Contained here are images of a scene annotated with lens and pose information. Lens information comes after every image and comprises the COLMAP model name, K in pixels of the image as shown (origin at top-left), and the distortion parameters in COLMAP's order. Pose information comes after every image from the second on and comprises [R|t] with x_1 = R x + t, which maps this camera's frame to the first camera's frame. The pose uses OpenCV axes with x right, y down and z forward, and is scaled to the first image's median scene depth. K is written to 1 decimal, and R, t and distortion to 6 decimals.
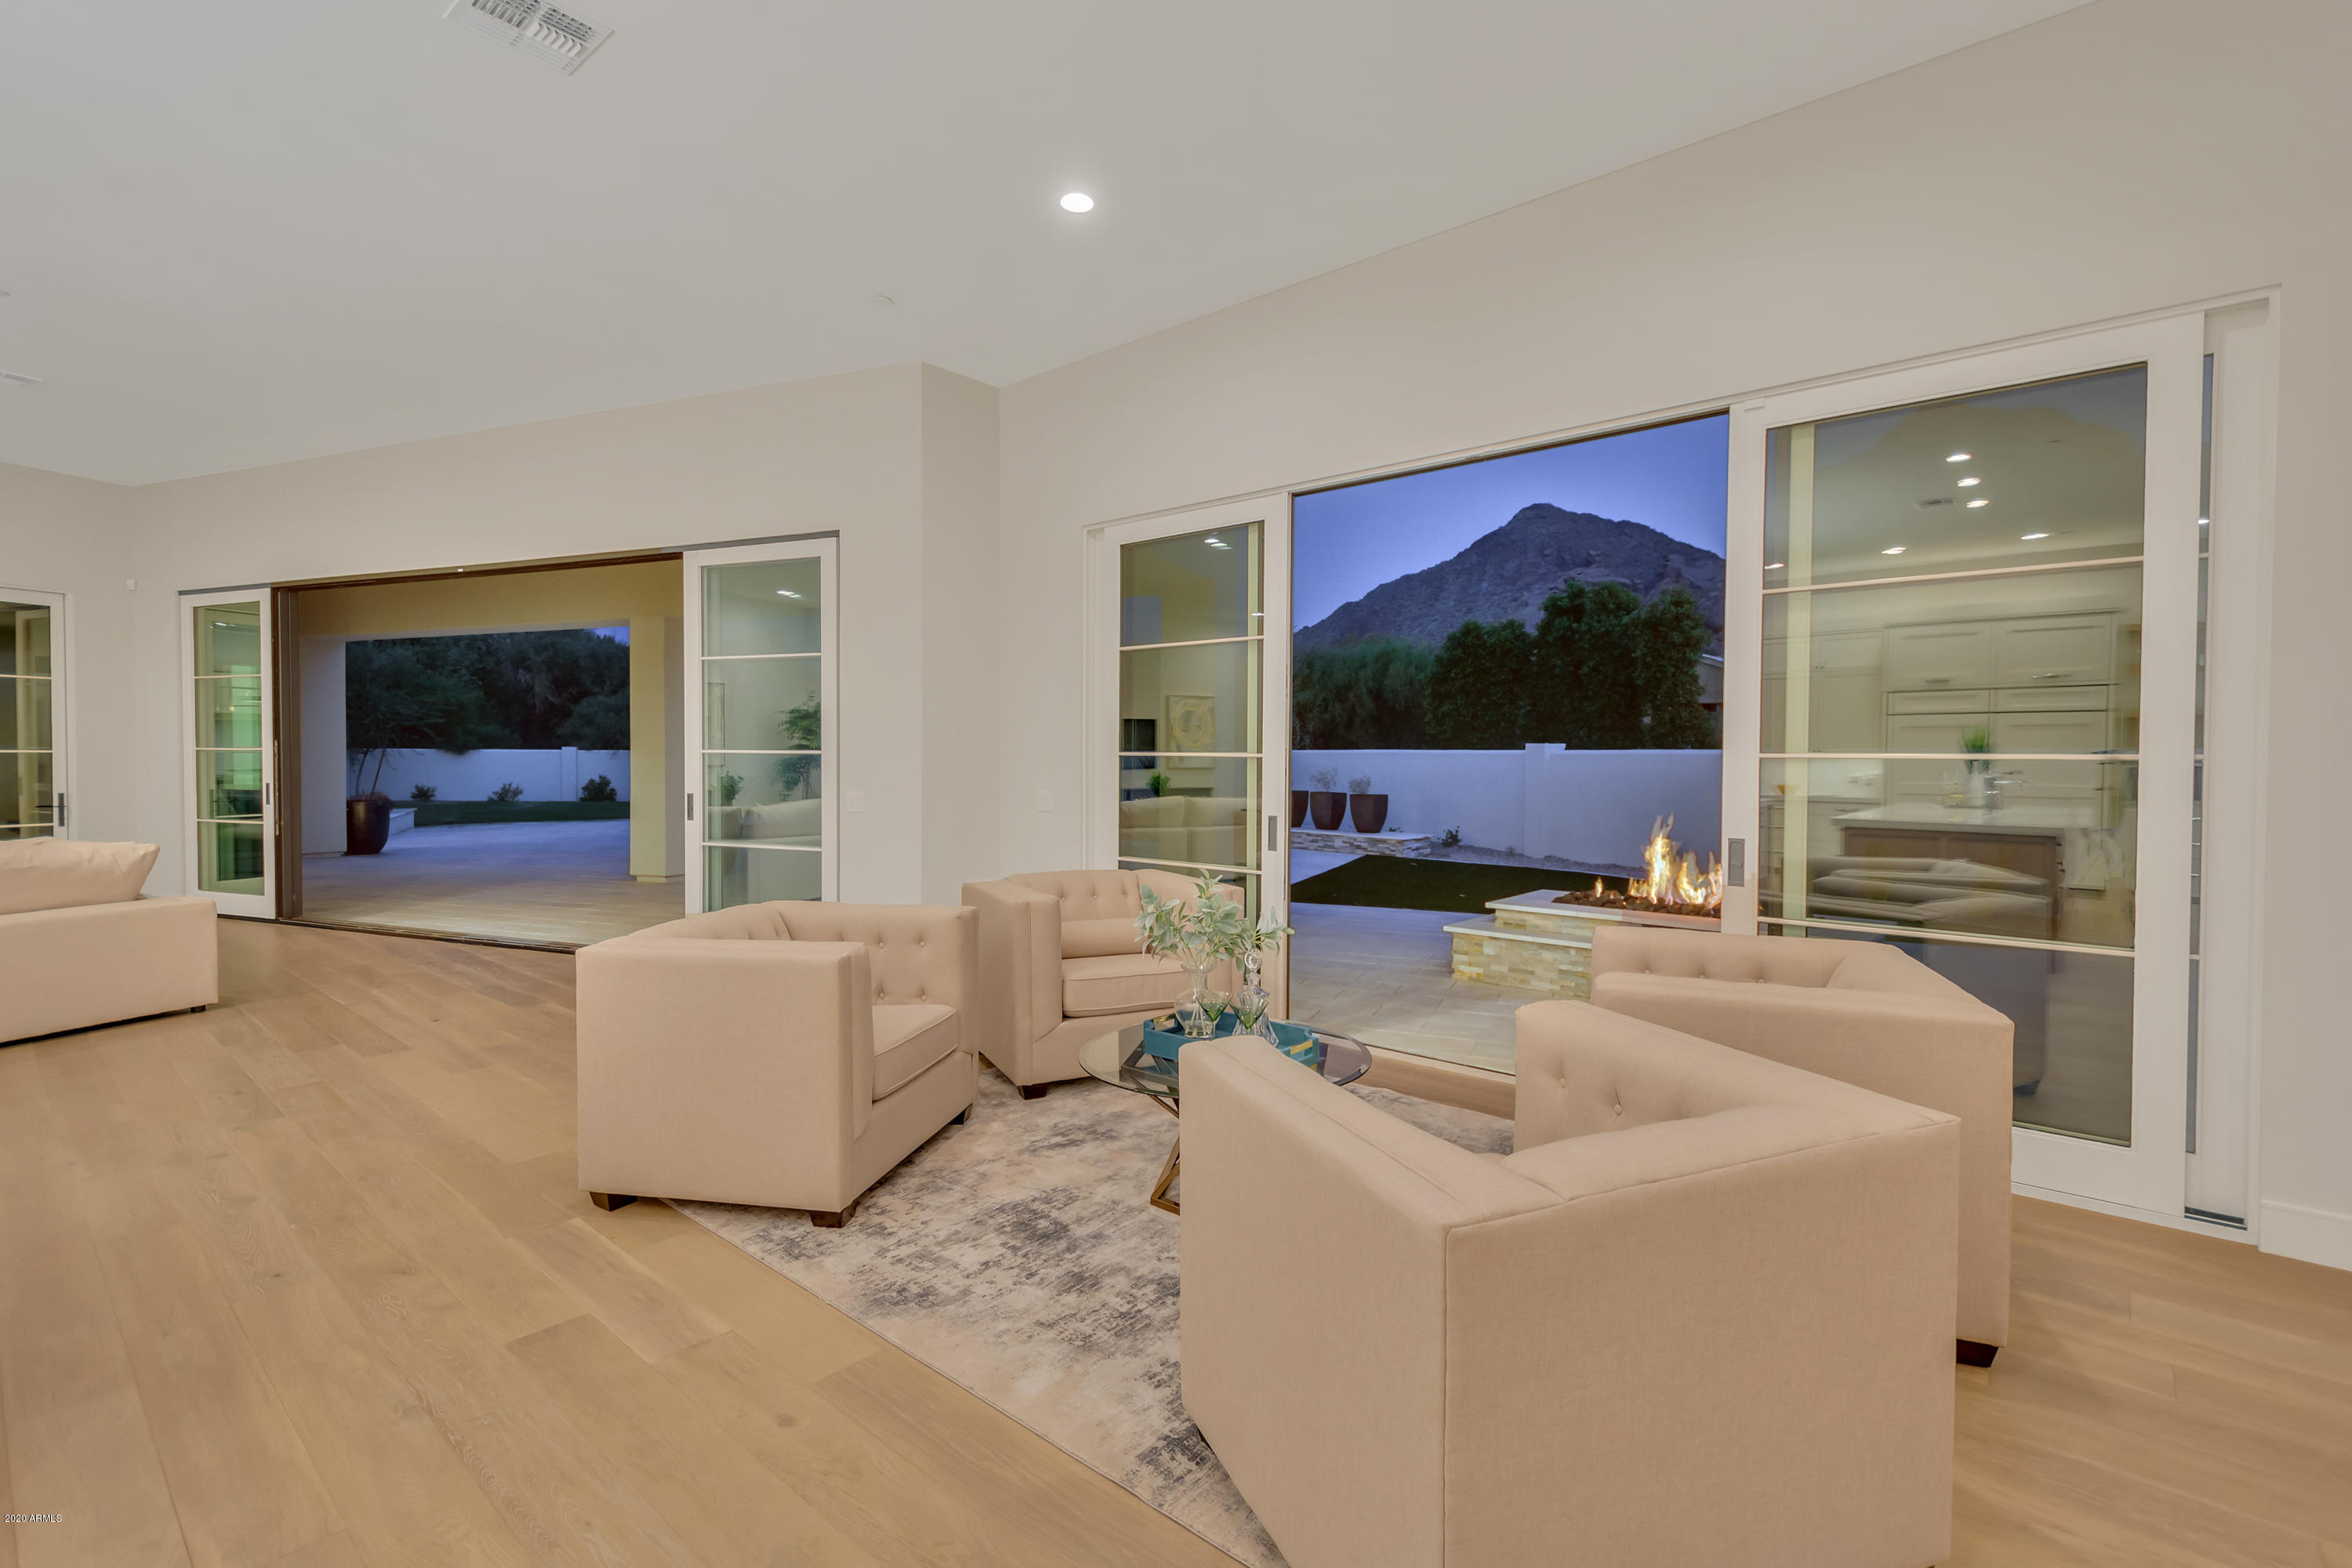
lens RADIAL K [[1055.2, 0, 1163.4], [0, 1055.2, 778.6], [0, 0, 1]] dist [0.011523, -0.003308]
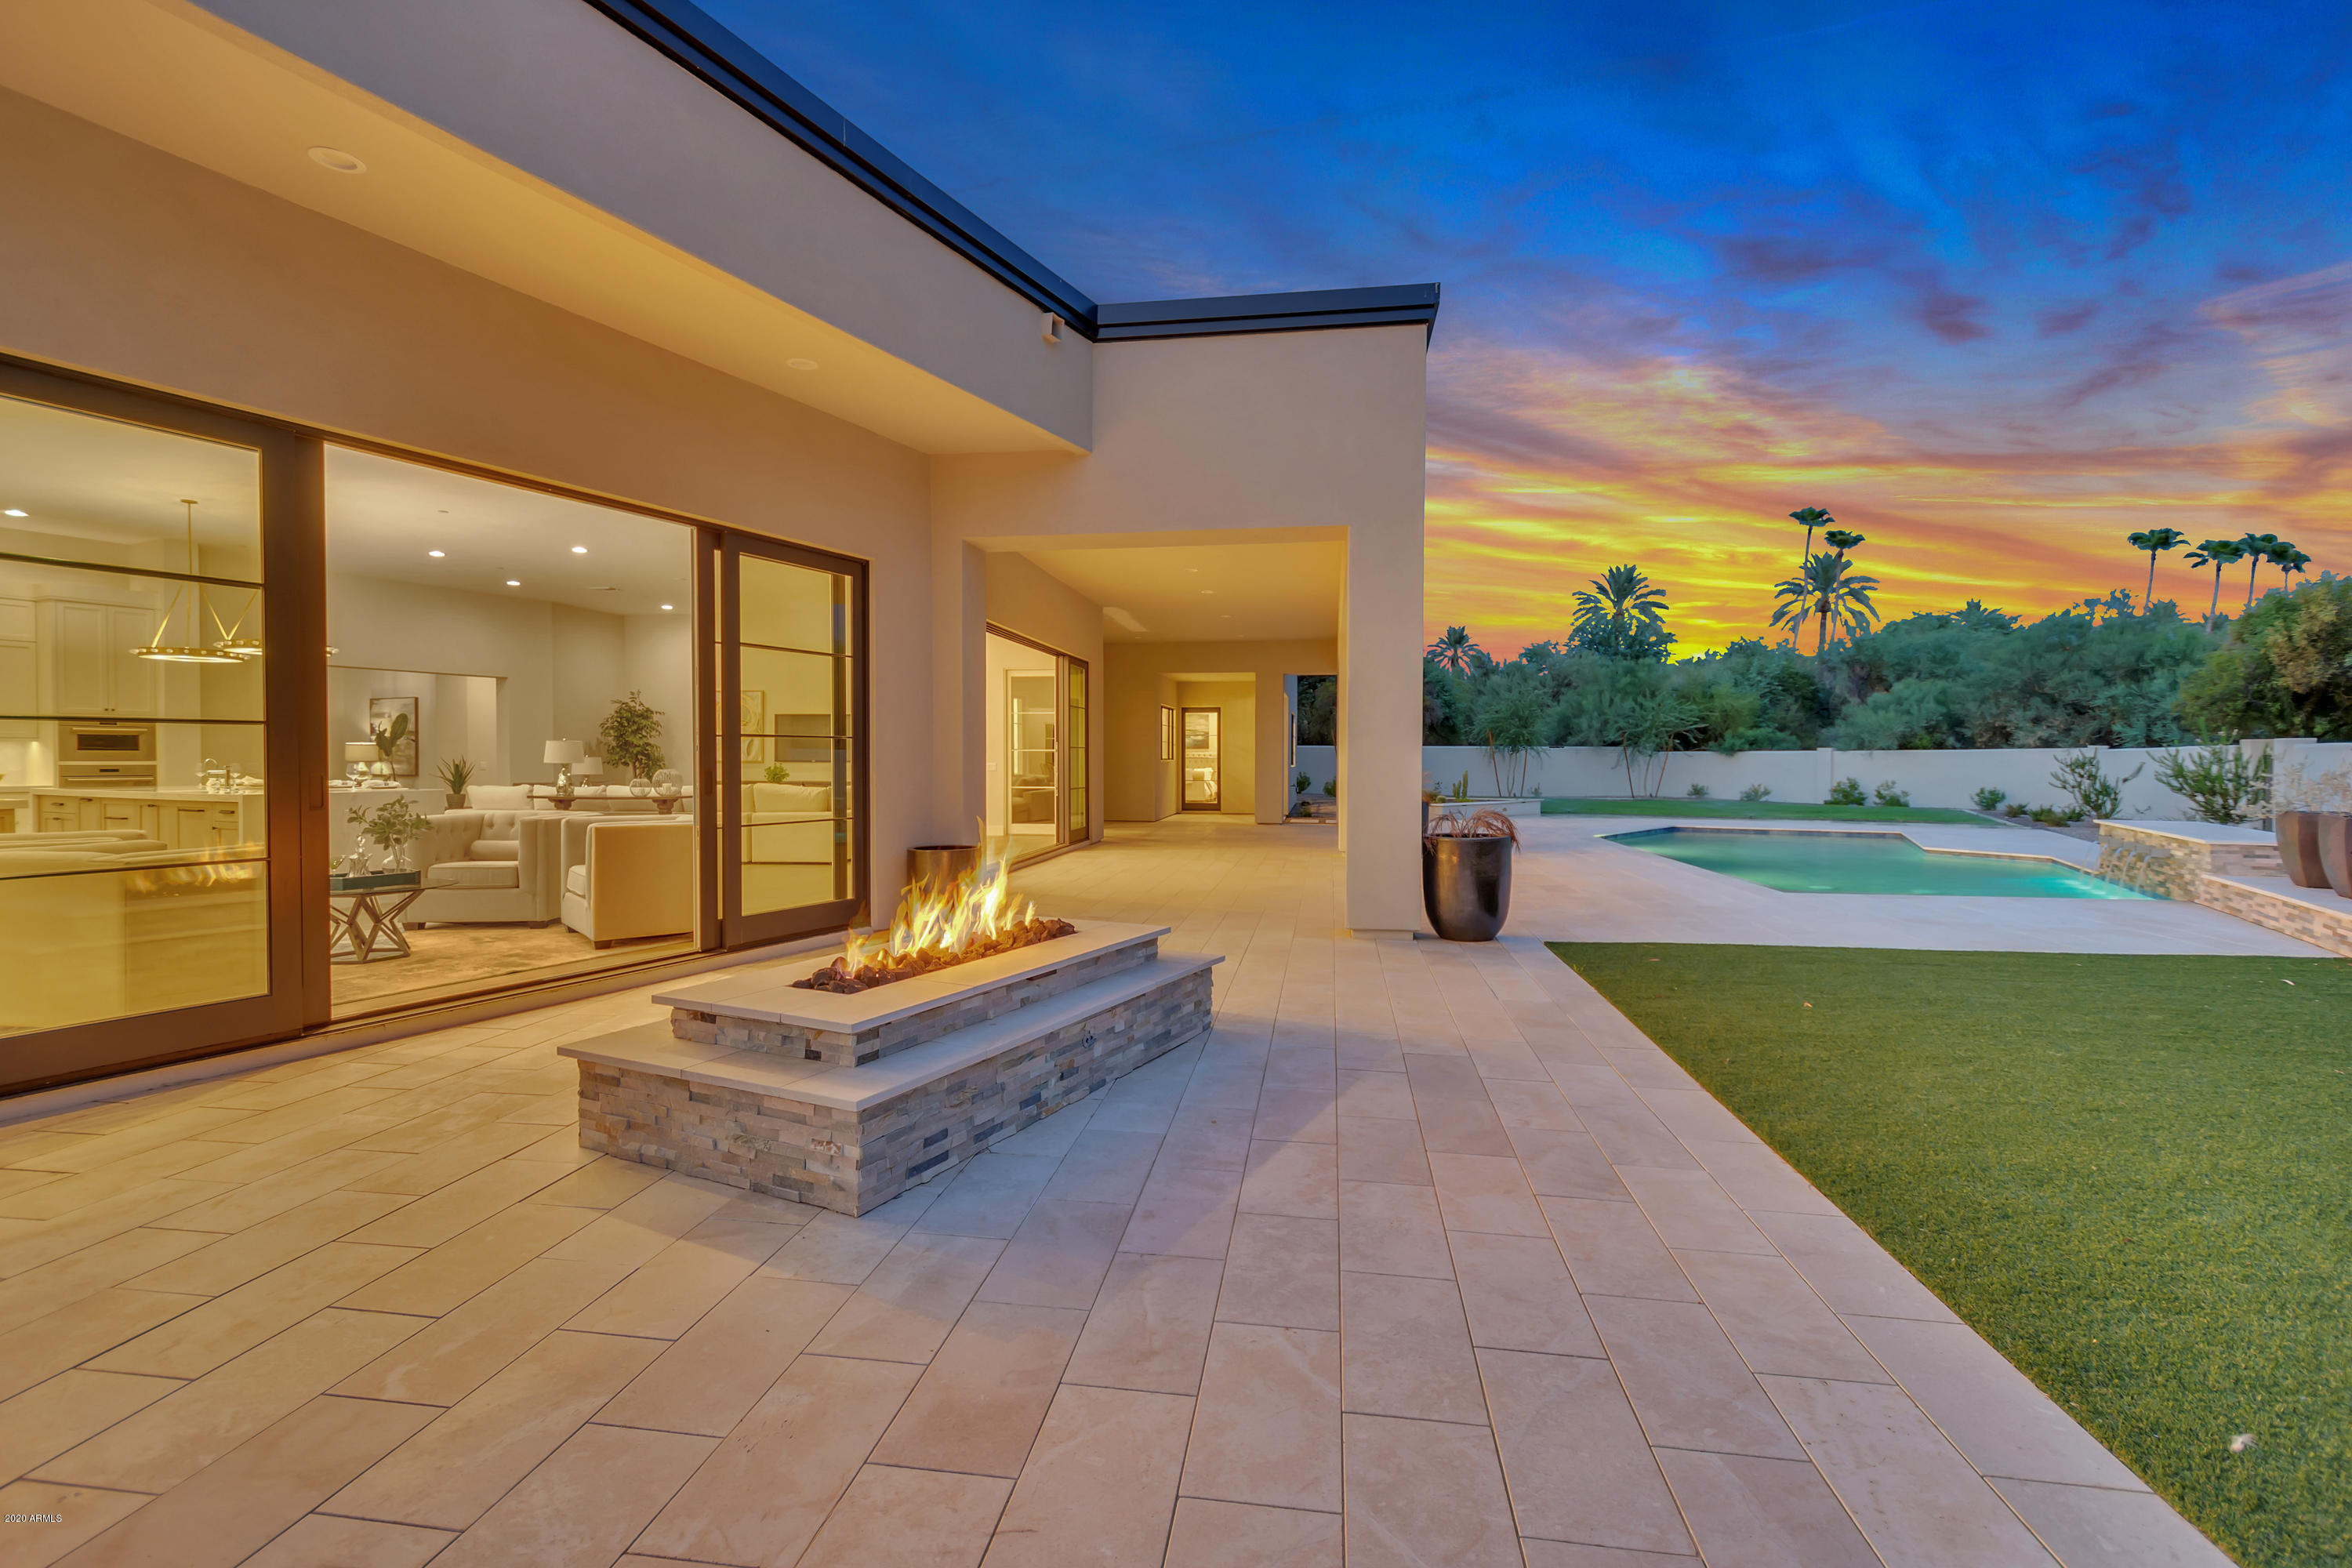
lens RADIAL K [[1044.3, 0, 1175.1], [0, 1044.3, 776.8], [0, 0, 1]] dist [-0.003099, -0.000385]
pose [[0.246429, 0.010199, -0.969107, 0.197305], [-0.017734, 0.999825, 0.006012, 0.001181], [0.968999, 0.015704, 0.246567, 0.168964]]
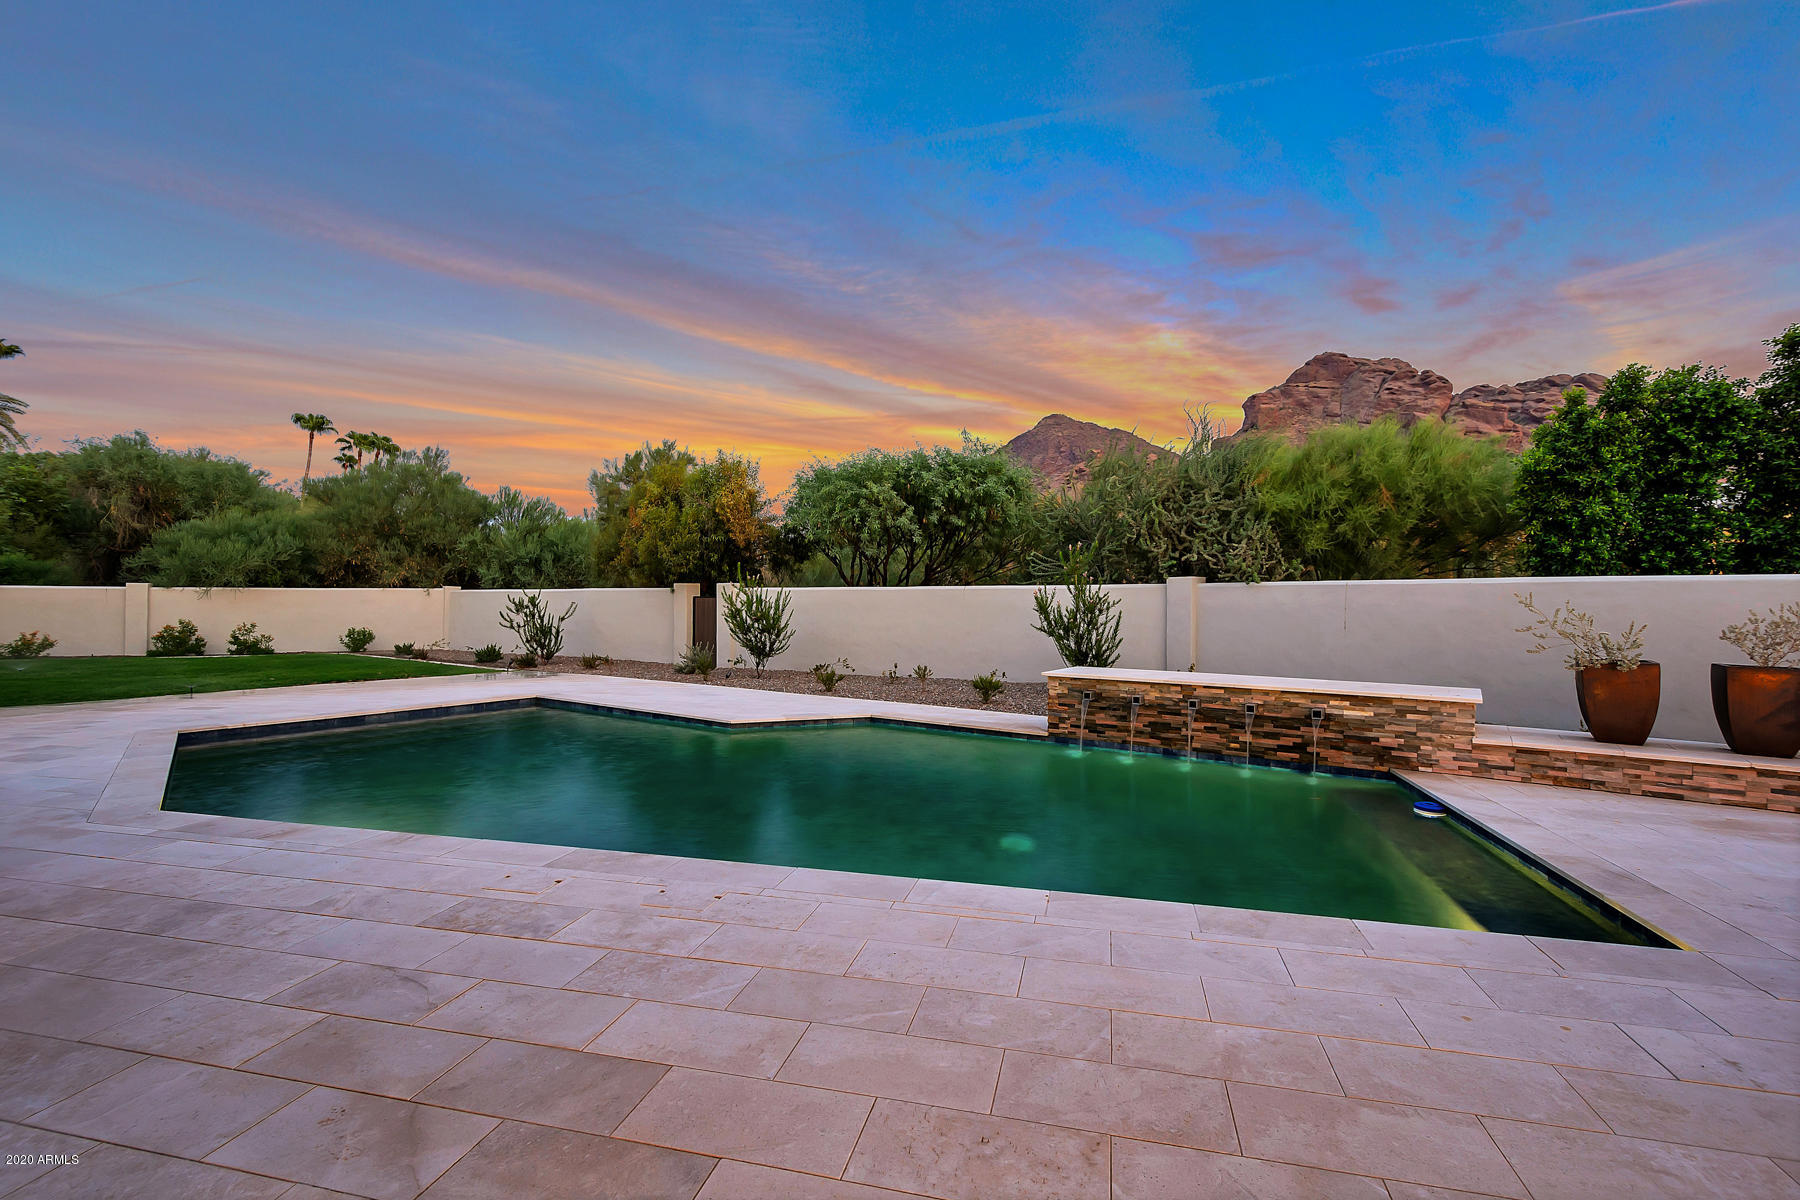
lens RADIAL K [[803.1, 0, 897.7], [0, 803.1, 601.4], [0, 0, 1]] dist [0.009705, -0.003025]
pose [[0.988298, -0.000590, 0.152535, -0.101808], [0.003466, 0.999821, -0.018588, -0.003625], [-0.152497, 0.018899, 0.988123, 0.313502]]
